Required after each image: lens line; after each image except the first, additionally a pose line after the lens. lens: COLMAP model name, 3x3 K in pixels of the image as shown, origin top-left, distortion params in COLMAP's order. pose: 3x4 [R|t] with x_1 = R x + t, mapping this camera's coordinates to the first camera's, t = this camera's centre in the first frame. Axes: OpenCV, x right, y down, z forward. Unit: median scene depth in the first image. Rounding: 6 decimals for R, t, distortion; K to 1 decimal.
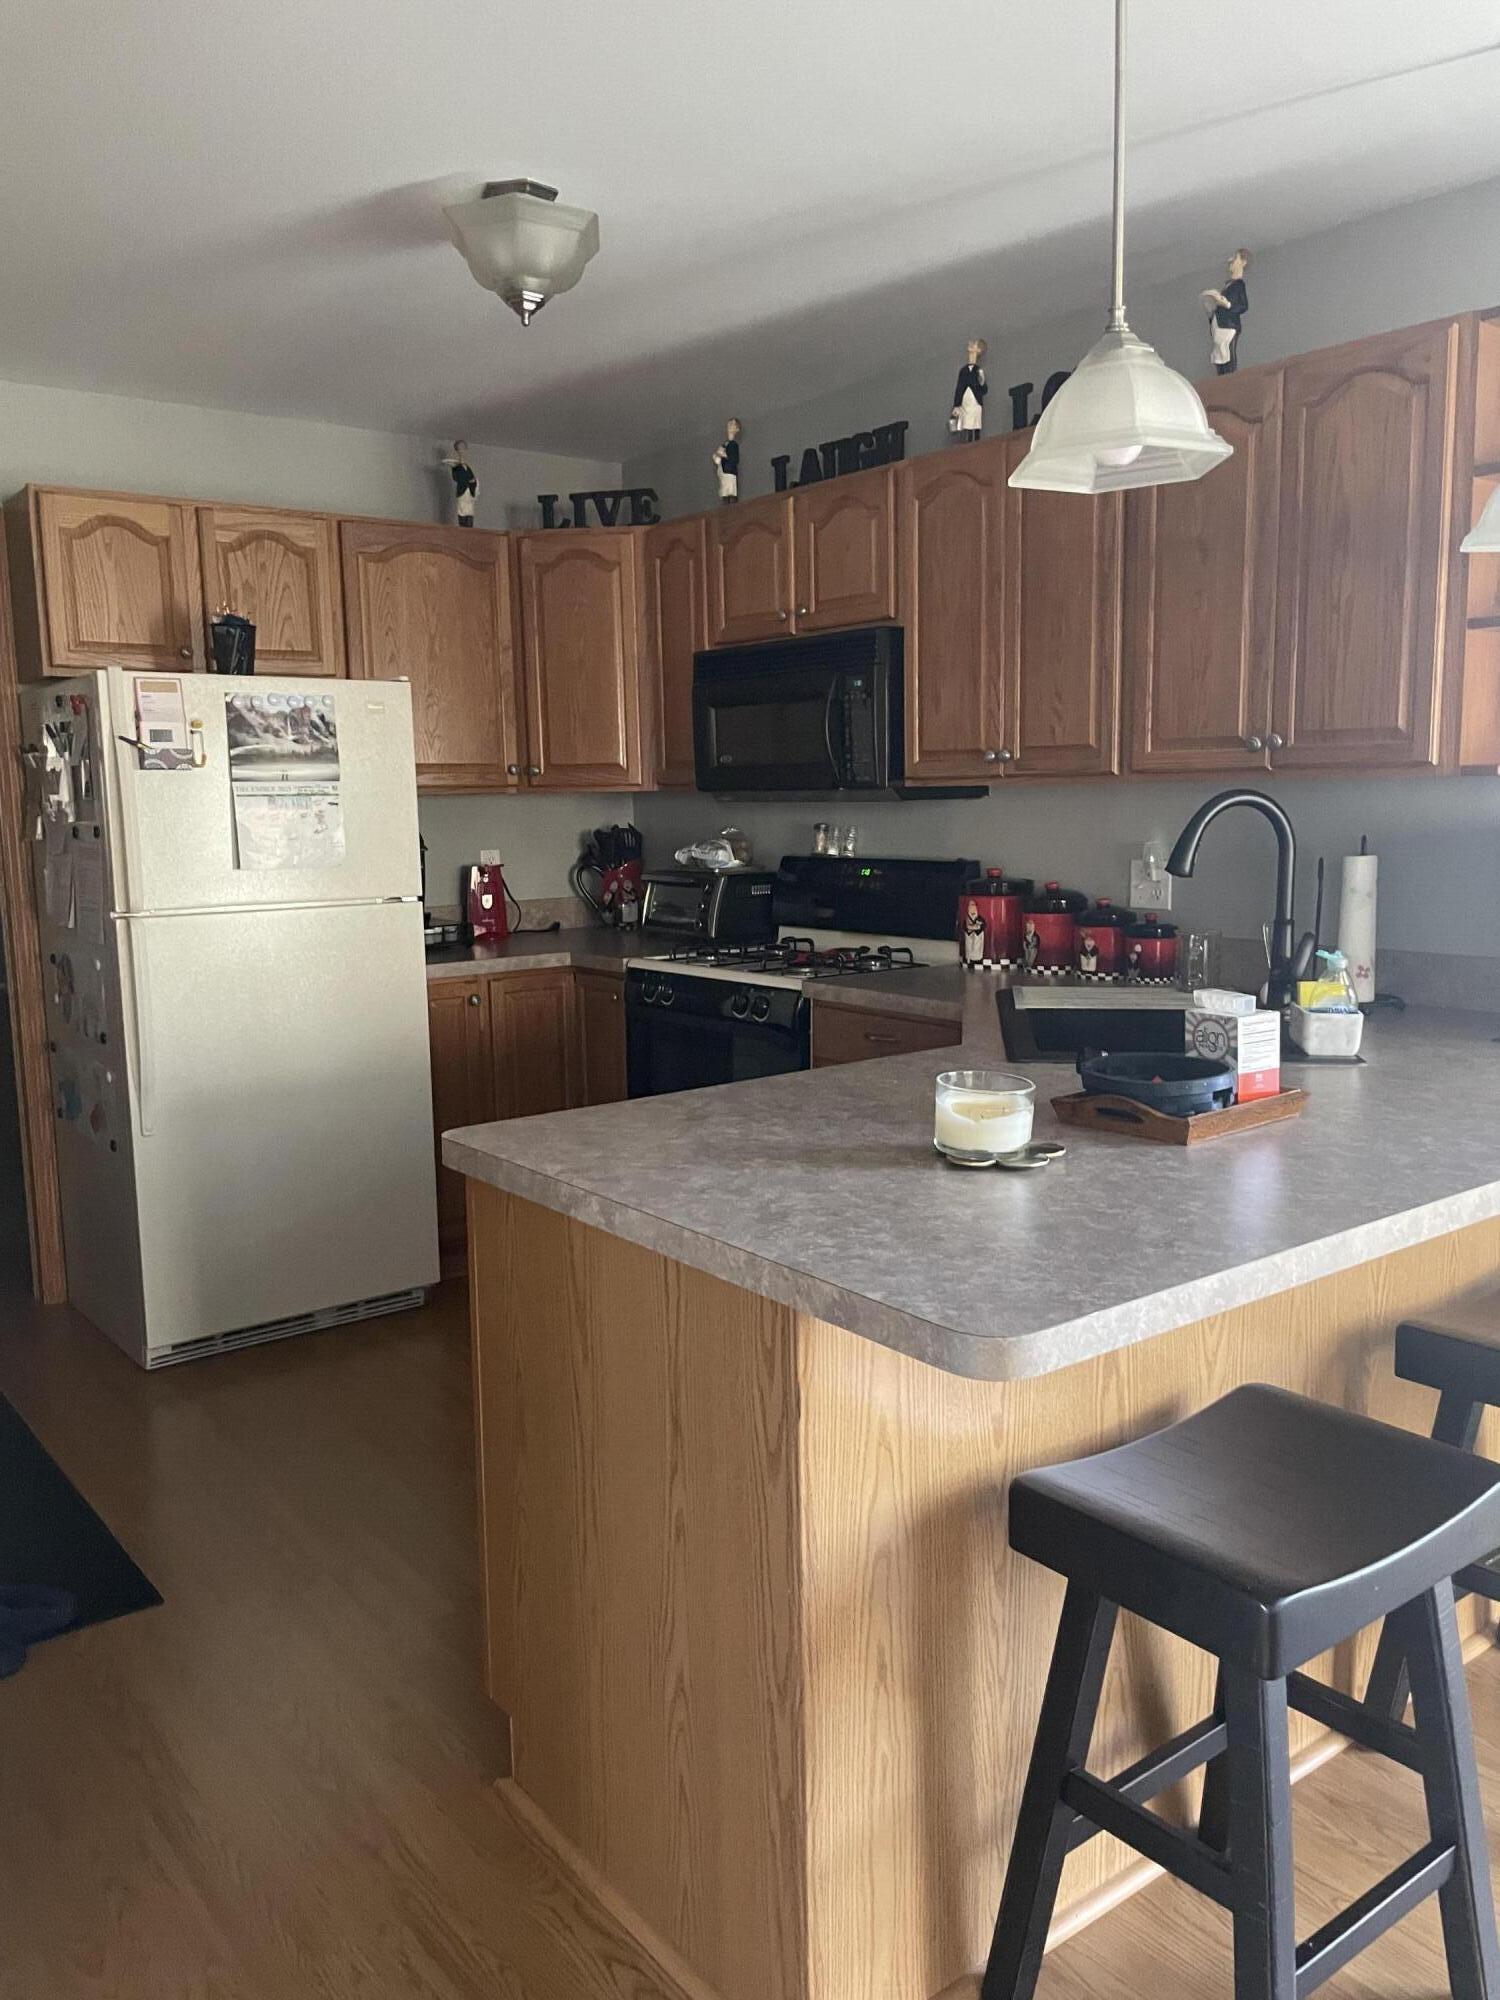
lens RADIAL K [[1527.3, 0, 752.0], [0, 1527.3, 998.7], [0, 0, 1]] dist [0.027519, -0.041529]
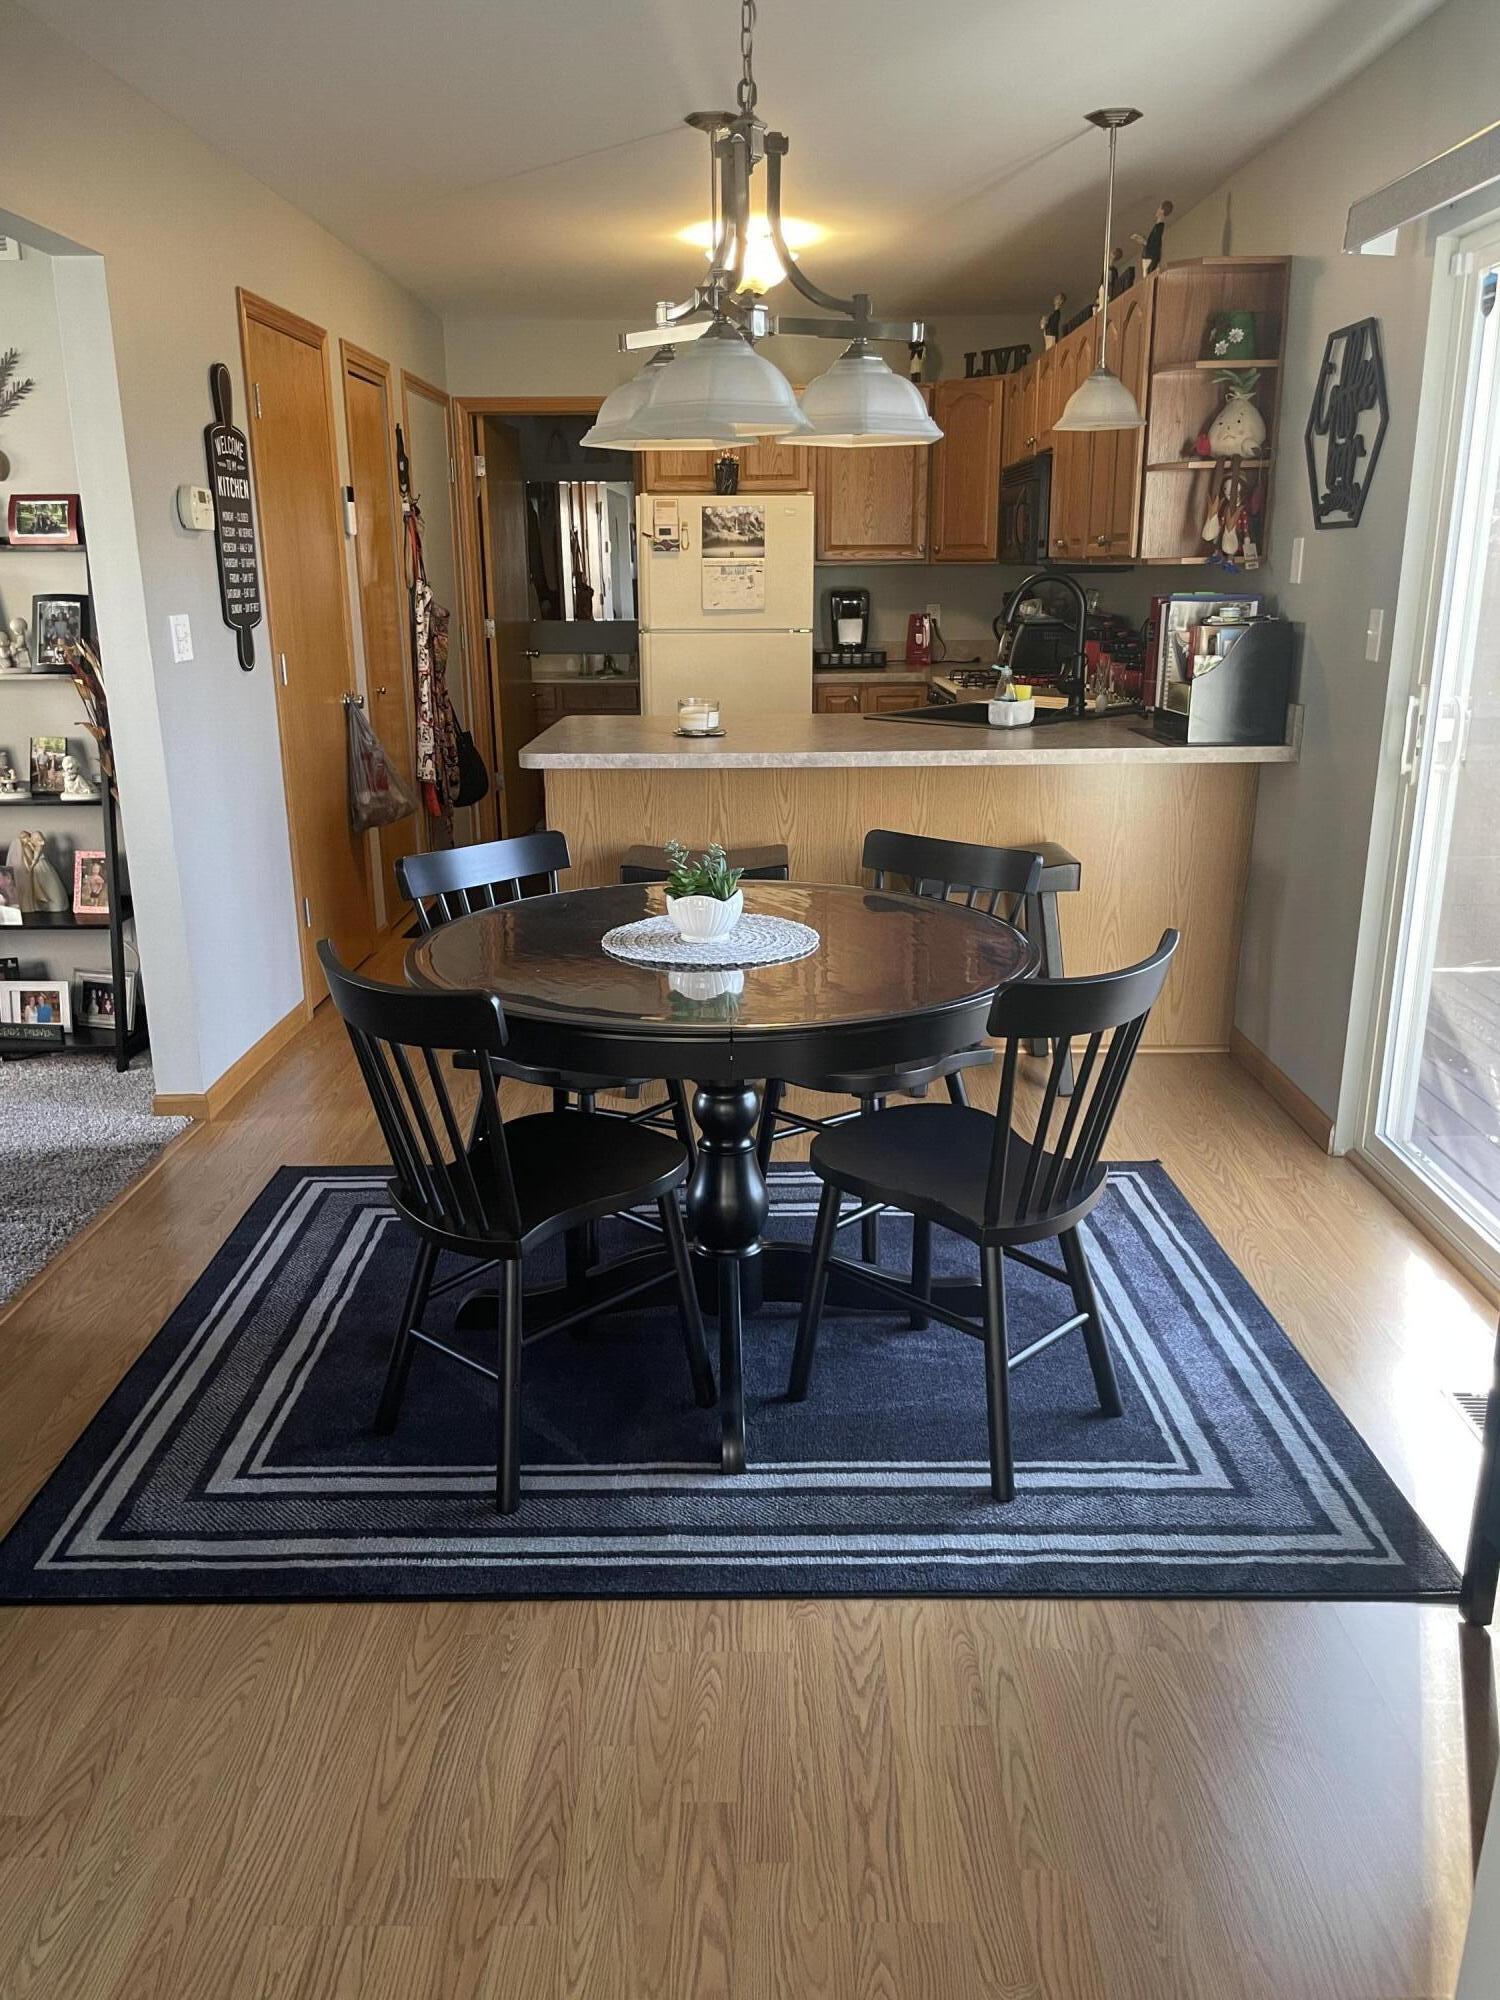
lens RADIAL K [[1527.3, 0, 748.7], [0, 1527.3, 1003.8], [0, 0, 1]] dist [0.027519, -0.041529]
pose [[0.790948, 0.179215, -0.585050, 0.811926], [-0.088139, 0.979544, 0.180899, 0.038166], [0.605503, -0.091515, 0.790564, -0.407062]]
